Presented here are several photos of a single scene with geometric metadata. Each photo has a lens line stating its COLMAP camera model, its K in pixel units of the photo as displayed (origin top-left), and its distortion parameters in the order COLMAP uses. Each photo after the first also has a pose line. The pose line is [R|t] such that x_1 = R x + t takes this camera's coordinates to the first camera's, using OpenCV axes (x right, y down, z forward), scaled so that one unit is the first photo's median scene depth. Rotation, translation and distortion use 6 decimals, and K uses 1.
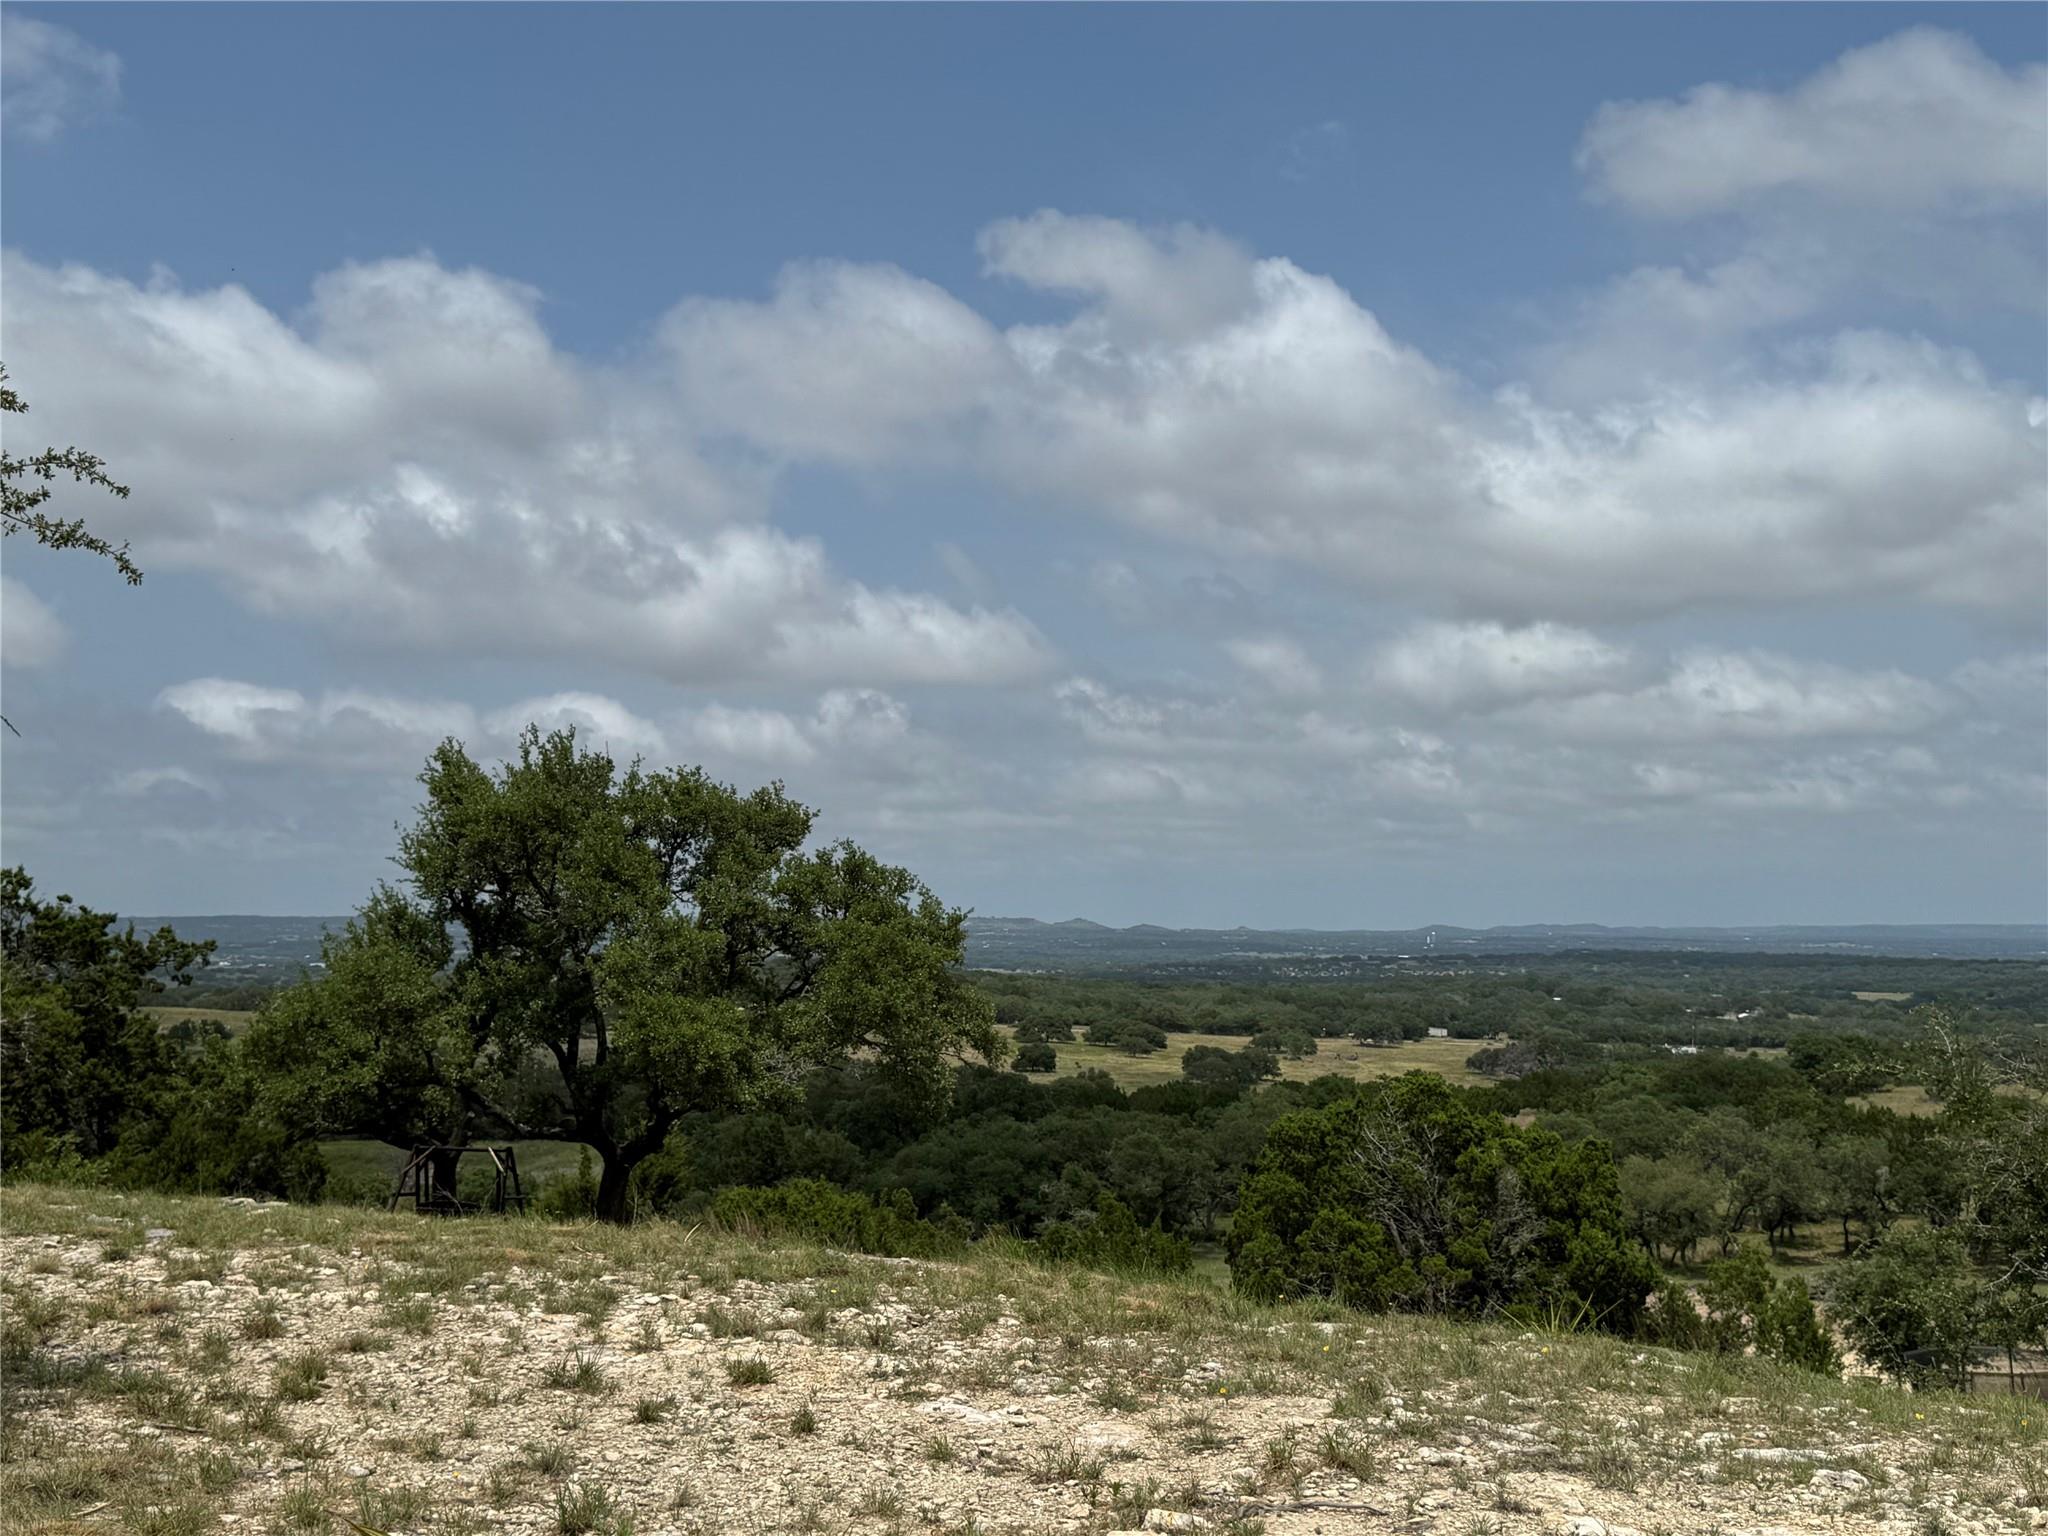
lens RADIAL K [[2246.1, 0, 1024.0], [0, 2246.1, 768.0], [0, 0, 1]] dist [0.150594, 0.025565]
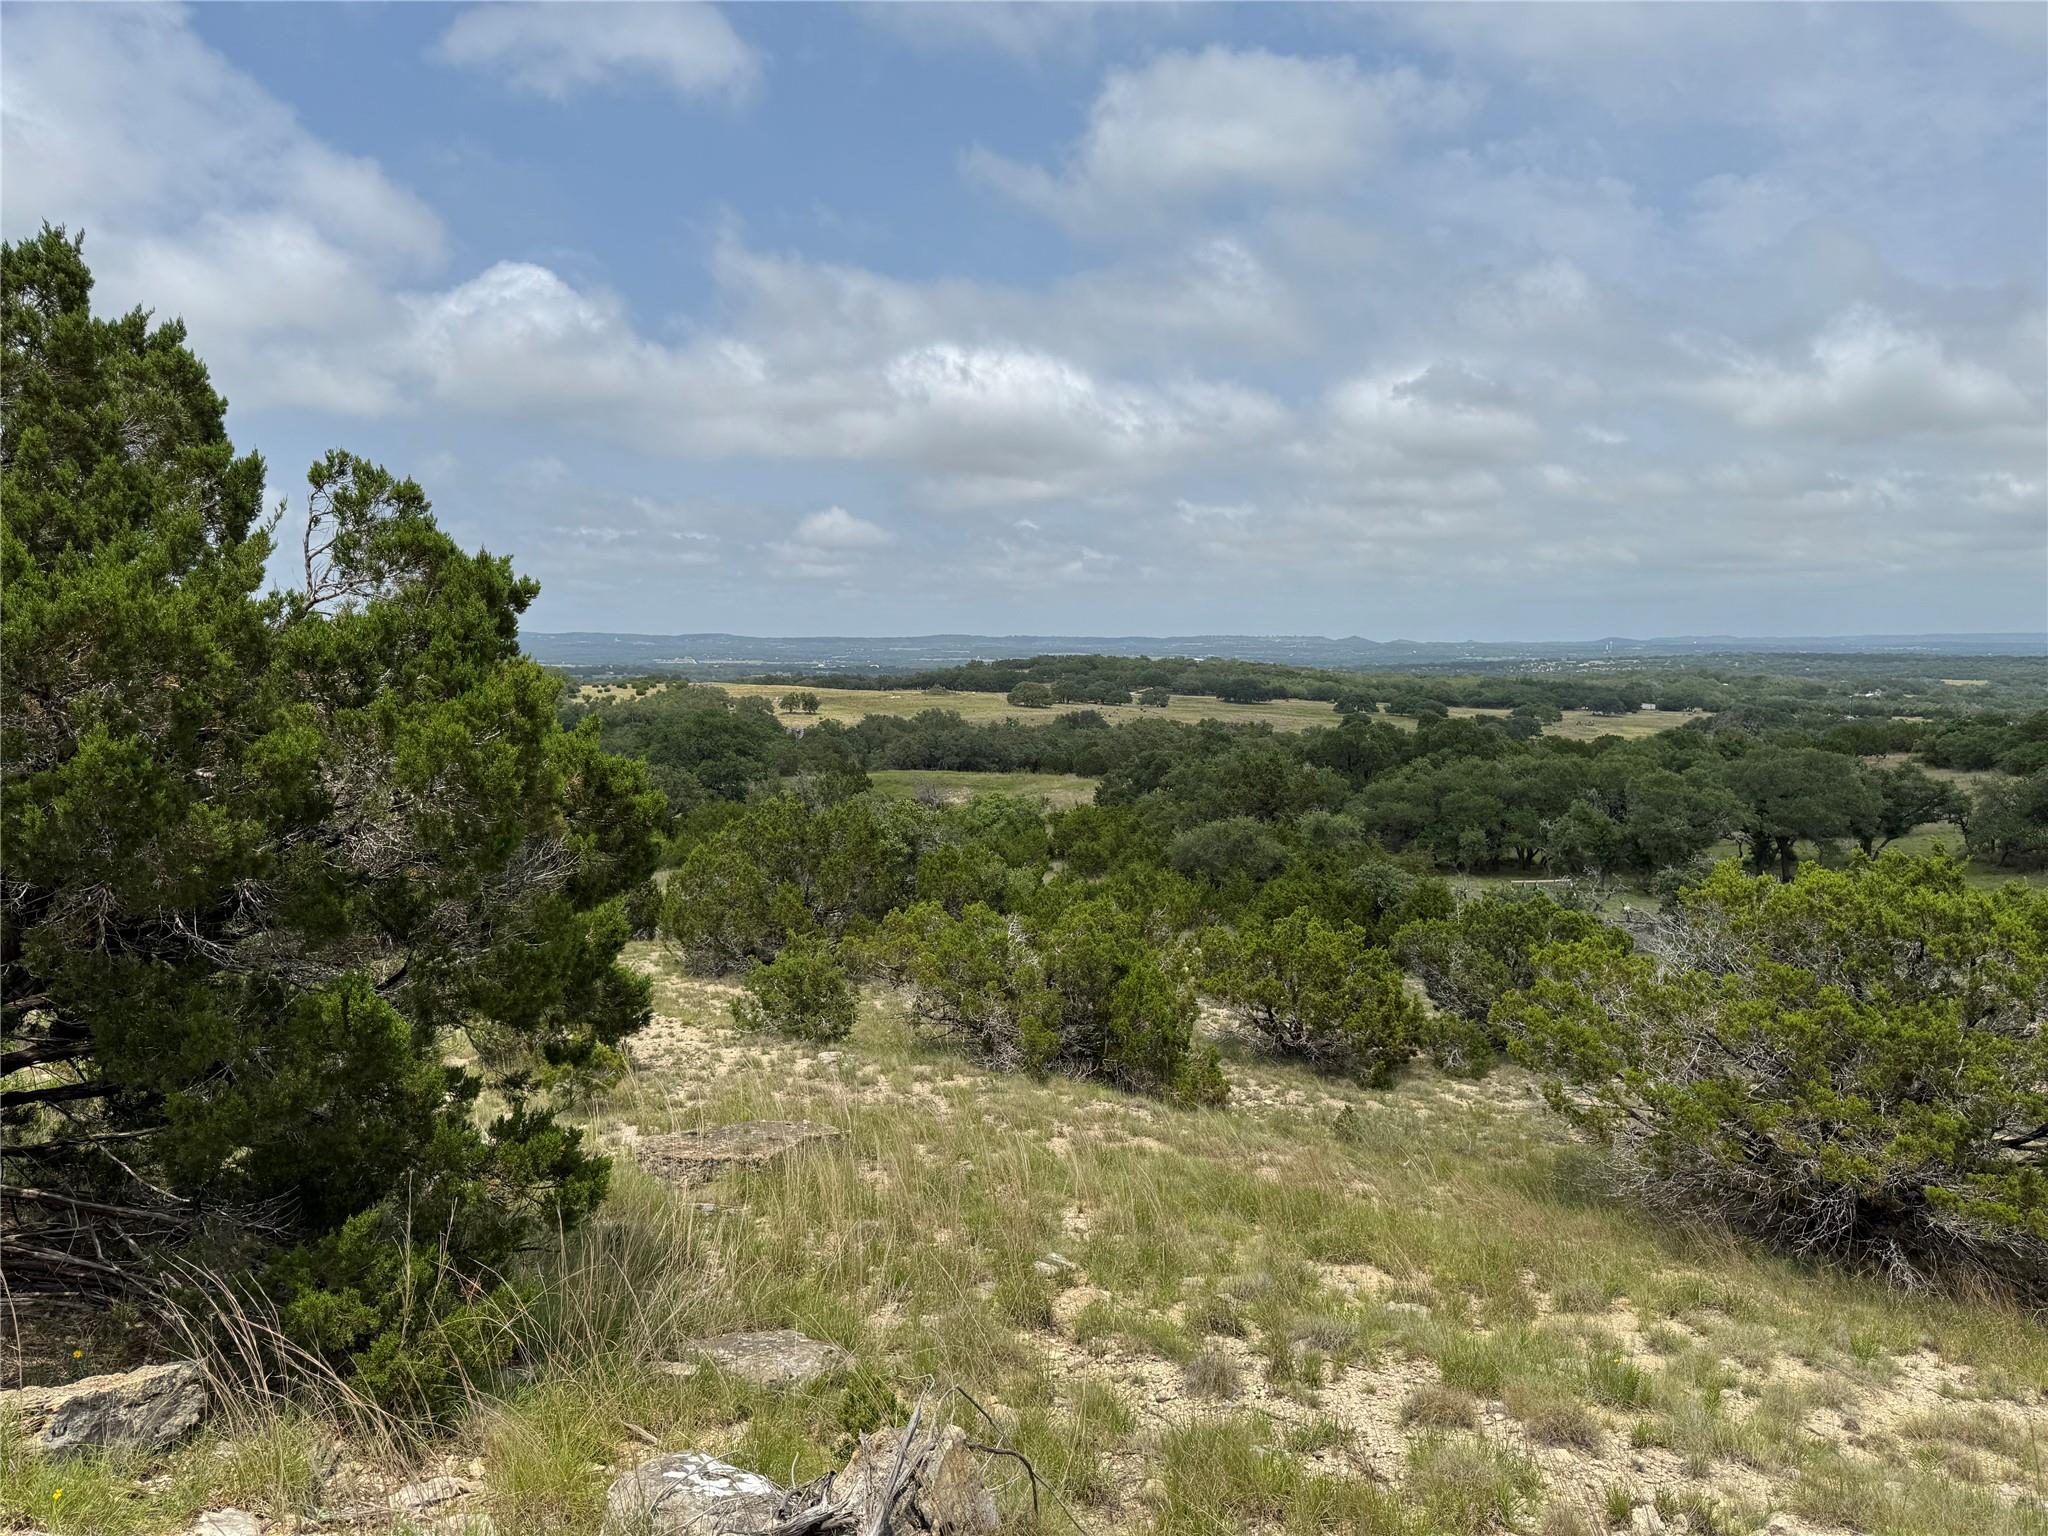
lens RADIAL K [[1482.7, 0, 1024.0], [0, 1482.7, 768.0], [0, 0, 1]] dist [0.000336, -0.000099]
pose [[0.980223, 0.012209, -0.197521, -0.316725], [0.018732, 0.987890, 0.154022, 0.196829], [0.197009, -0.154675, 0.968123, 1.135190]]
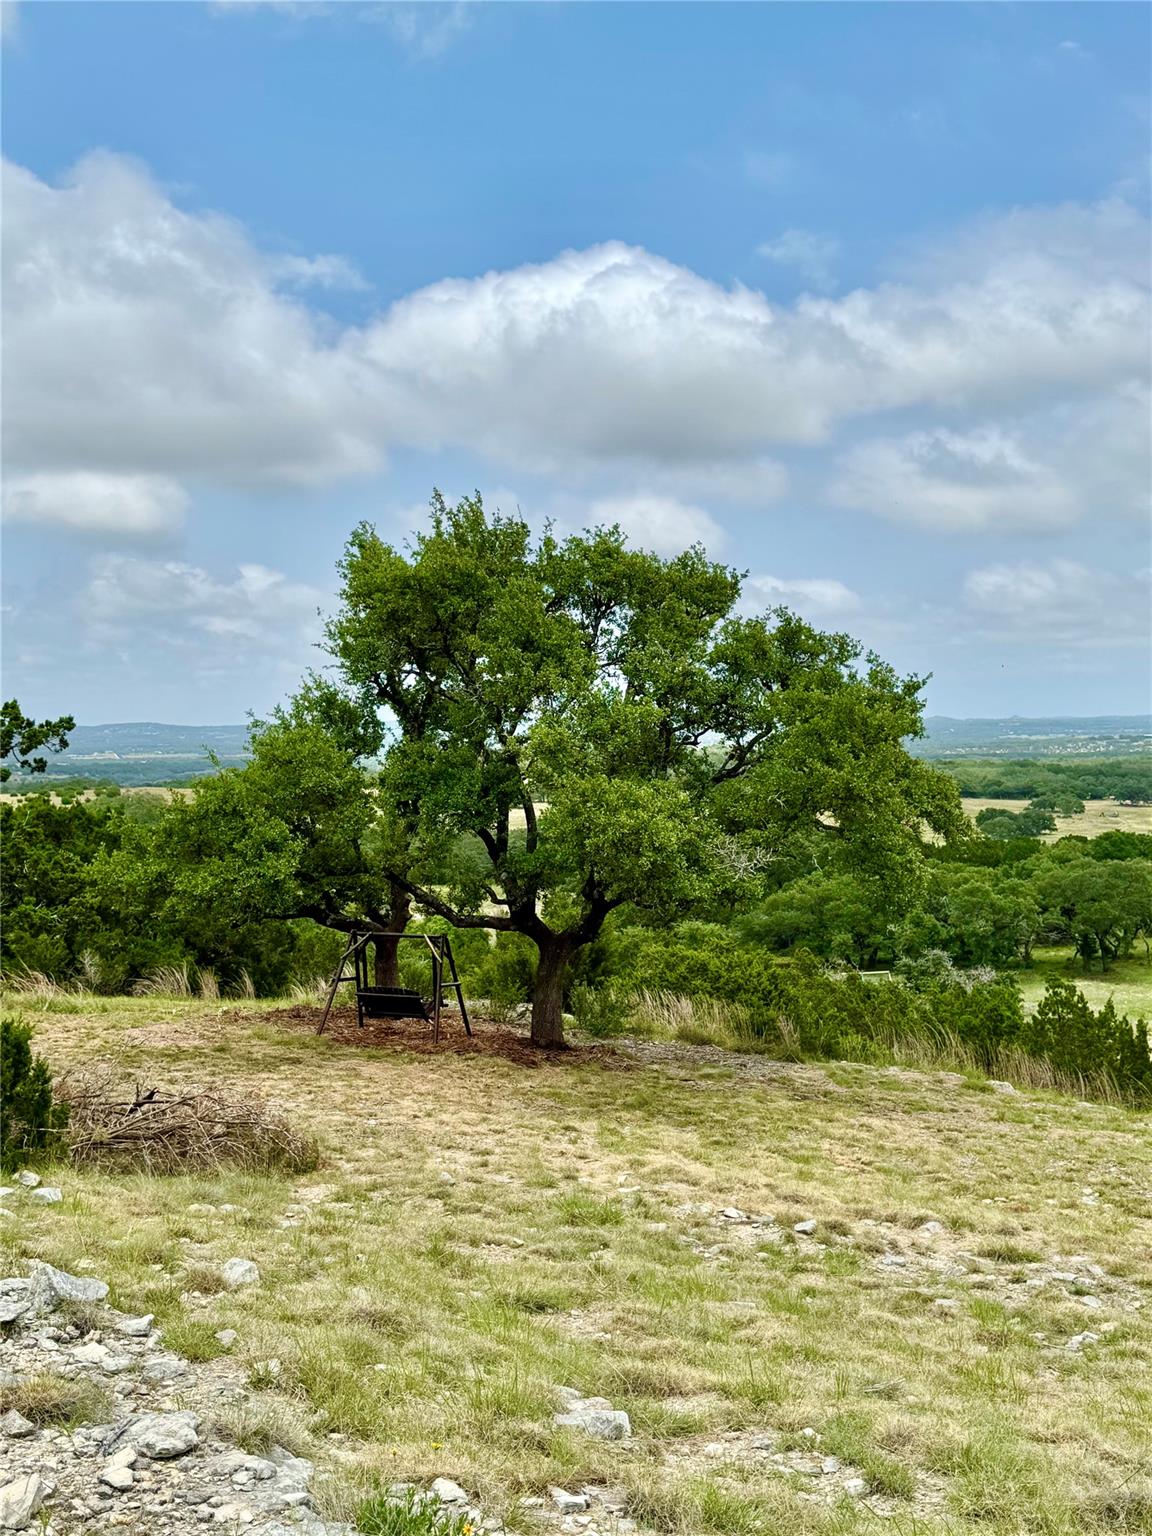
lens RADIAL K [[1684.6, 0, 576.0], [0, 1684.6, 768.0], [0, 0, 1]] dist [0.150594, 0.025565]
pose [[0.987461, -0.020986, -0.156465, -0.050396], [0.035976, 0.994960, 0.093592, 0.027851], [0.153712, -0.098047, 0.983239, 0.278321]]
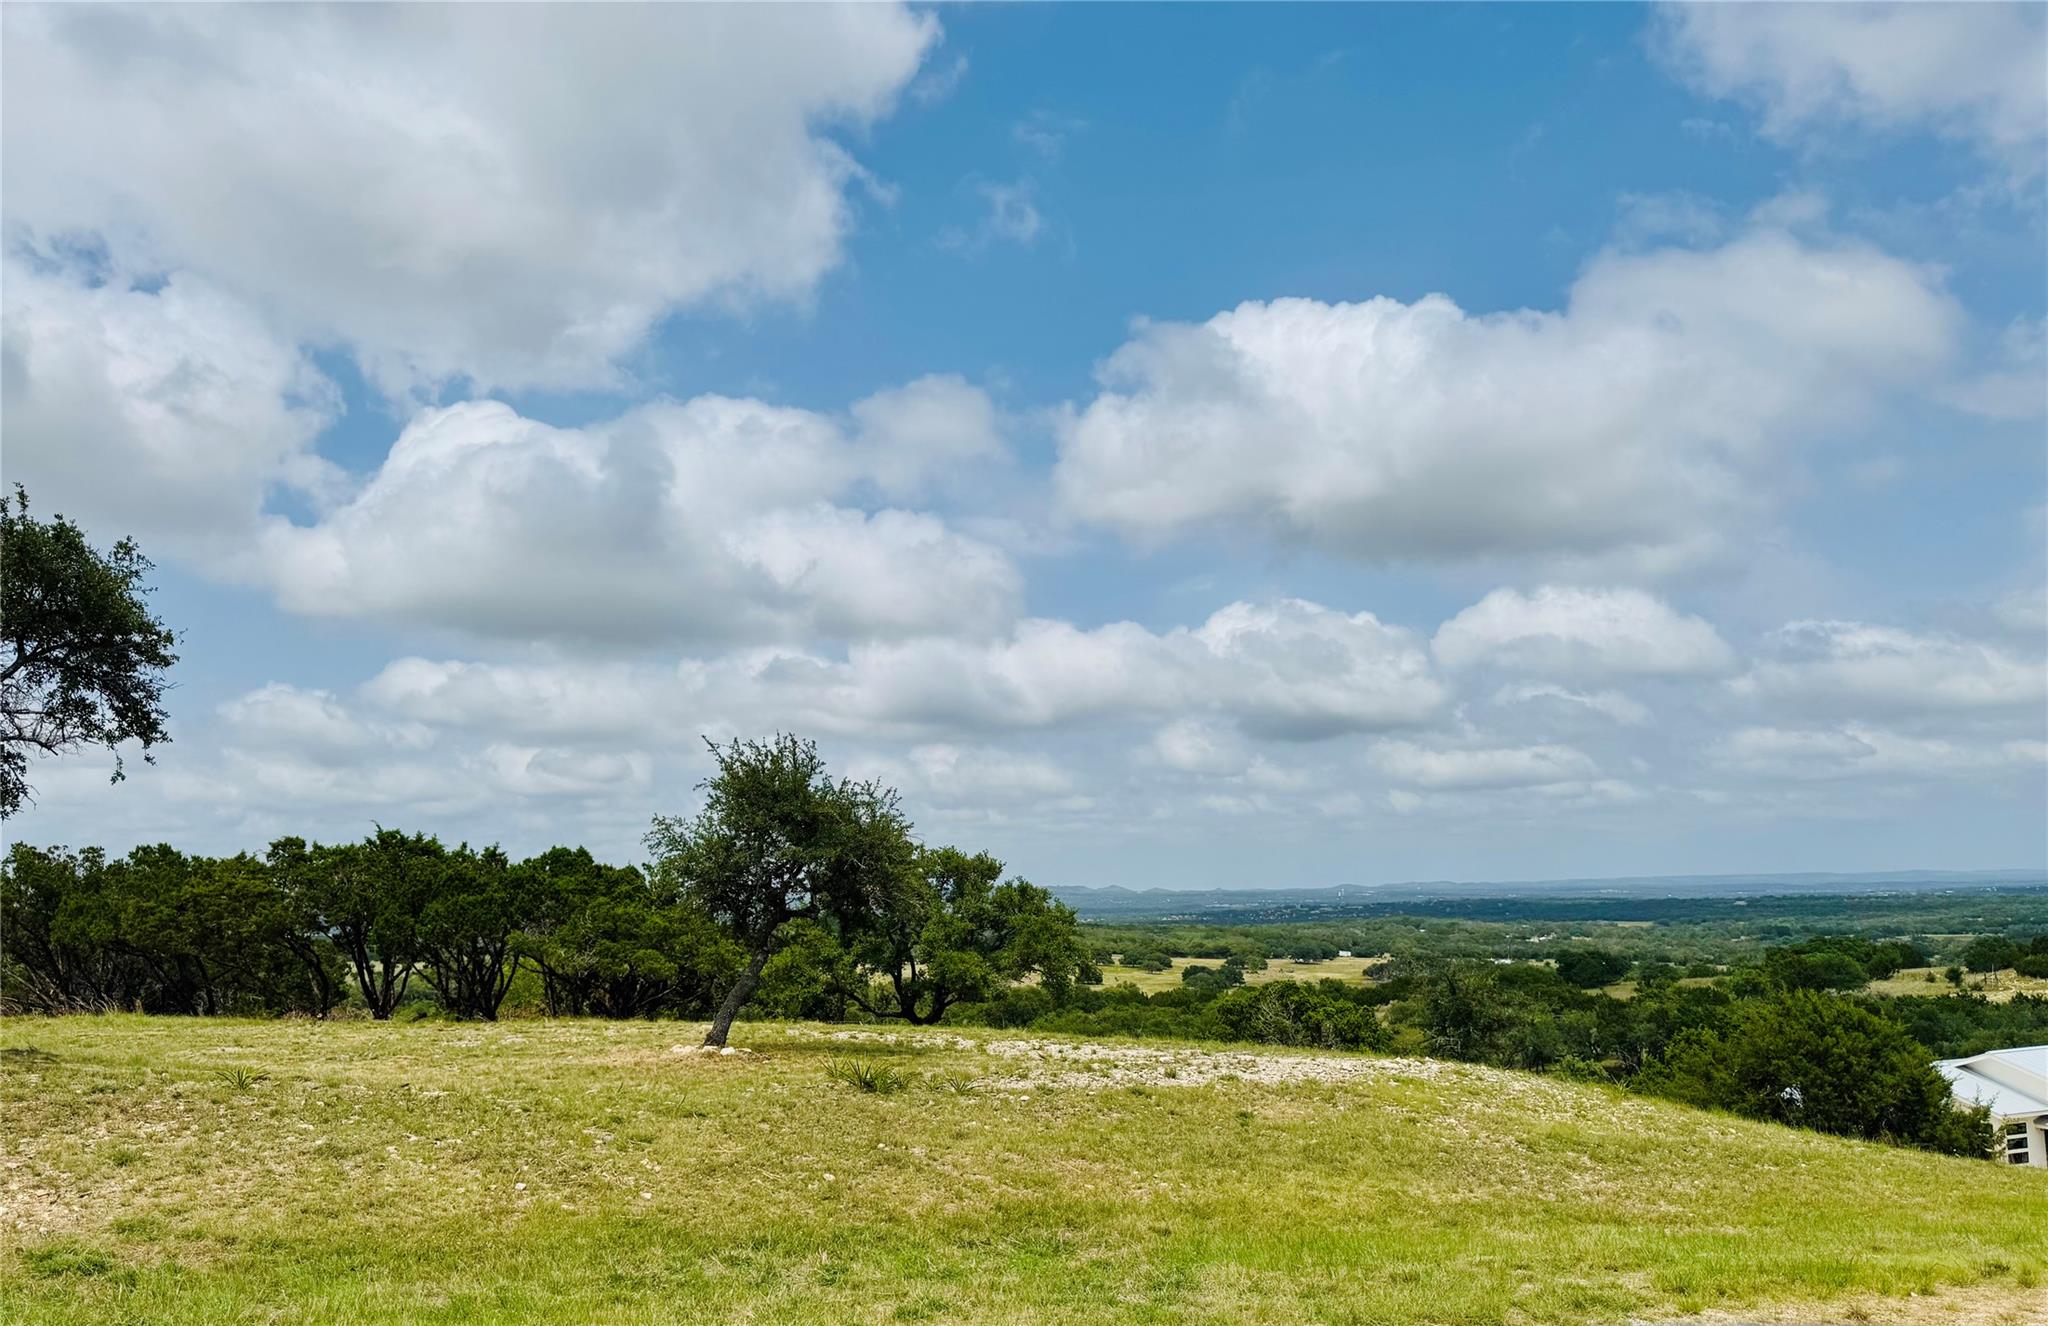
lens RADIAL K [[1428.3, 0, 1025.5], [0, 1428.3, 765.8], [0, 0, 1]] dist [0.135377, -0.003019]
pose [[0.999003, -0.028055, -0.034726, -0.020045], [0.027431, 0.999456, -0.018330, -0.044831], [0.035222, 0.017359, 0.999229, -0.346777]]
